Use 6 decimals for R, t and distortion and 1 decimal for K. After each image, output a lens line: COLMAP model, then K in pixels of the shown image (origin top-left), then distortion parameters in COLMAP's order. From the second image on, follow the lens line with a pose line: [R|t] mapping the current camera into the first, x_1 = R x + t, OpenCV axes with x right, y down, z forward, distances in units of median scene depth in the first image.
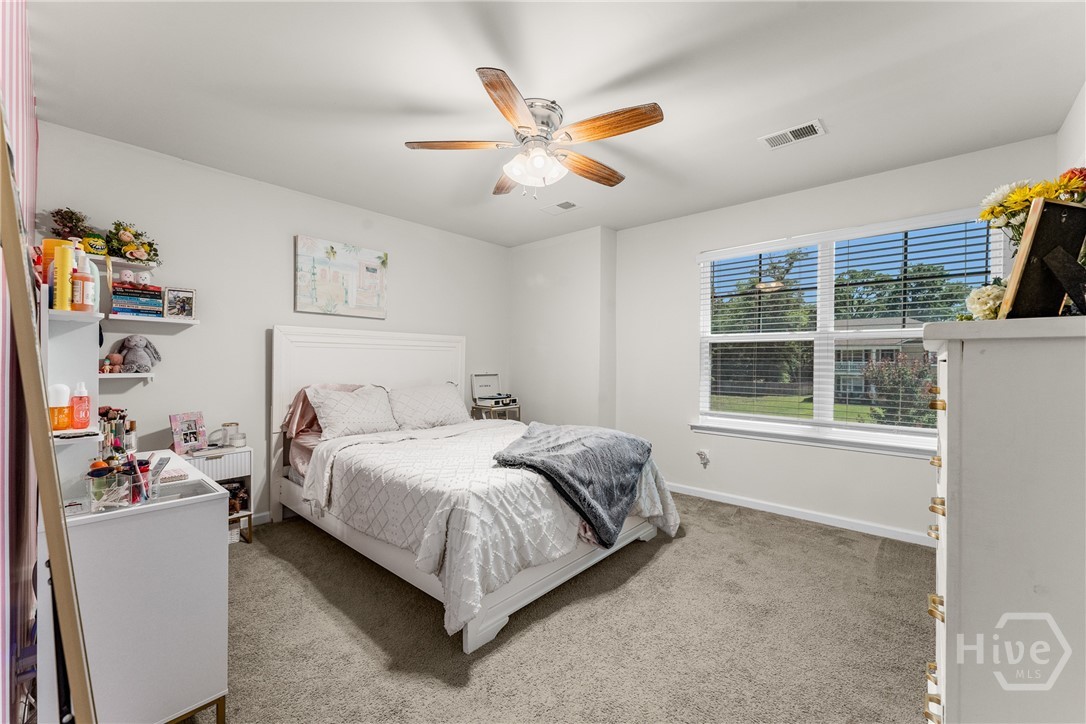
lens RADIAL K [[444.6, 0, 539.5], [0, 444.6, 350.3], [0, 0, 1]] dist [-0.000374, -0.000012]
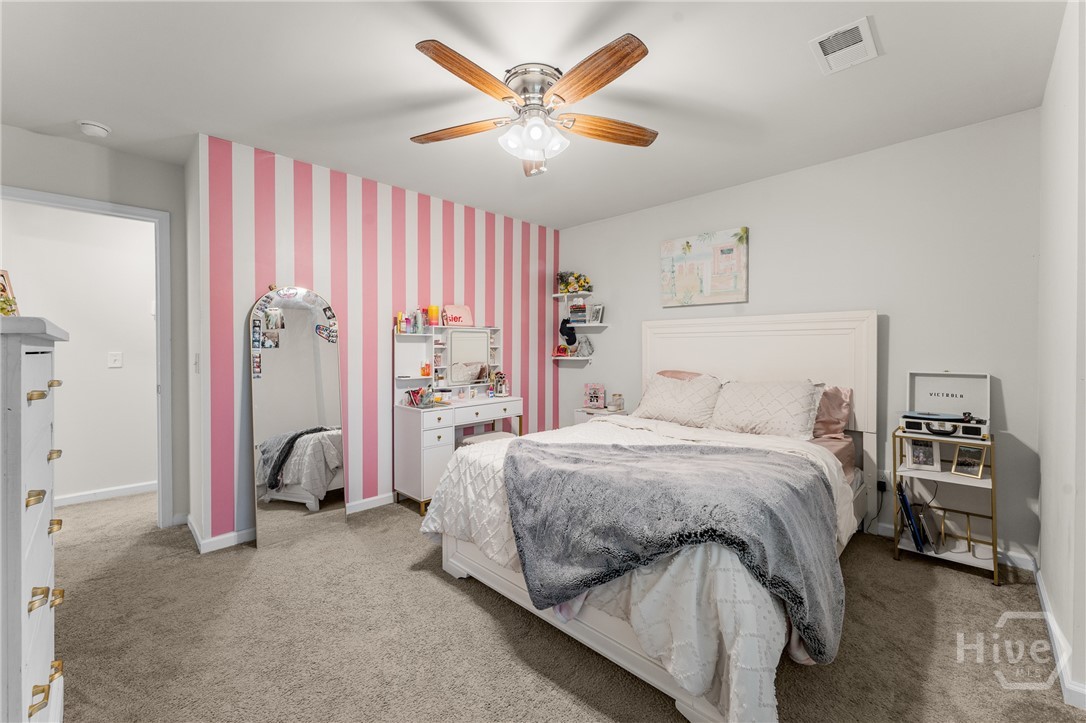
lens RADIAL K [[439.7, 0, 541.7], [0, 439.7, 336.7], [0, 0, 1]] dist [0.000666, 0.000018]
pose [[-0.062496, -0.029139, -0.997620, 0.611454], [0.025797, 0.999193, -0.030801, 0.016814], [0.997712, -0.027660, -0.061694, 0.733466]]
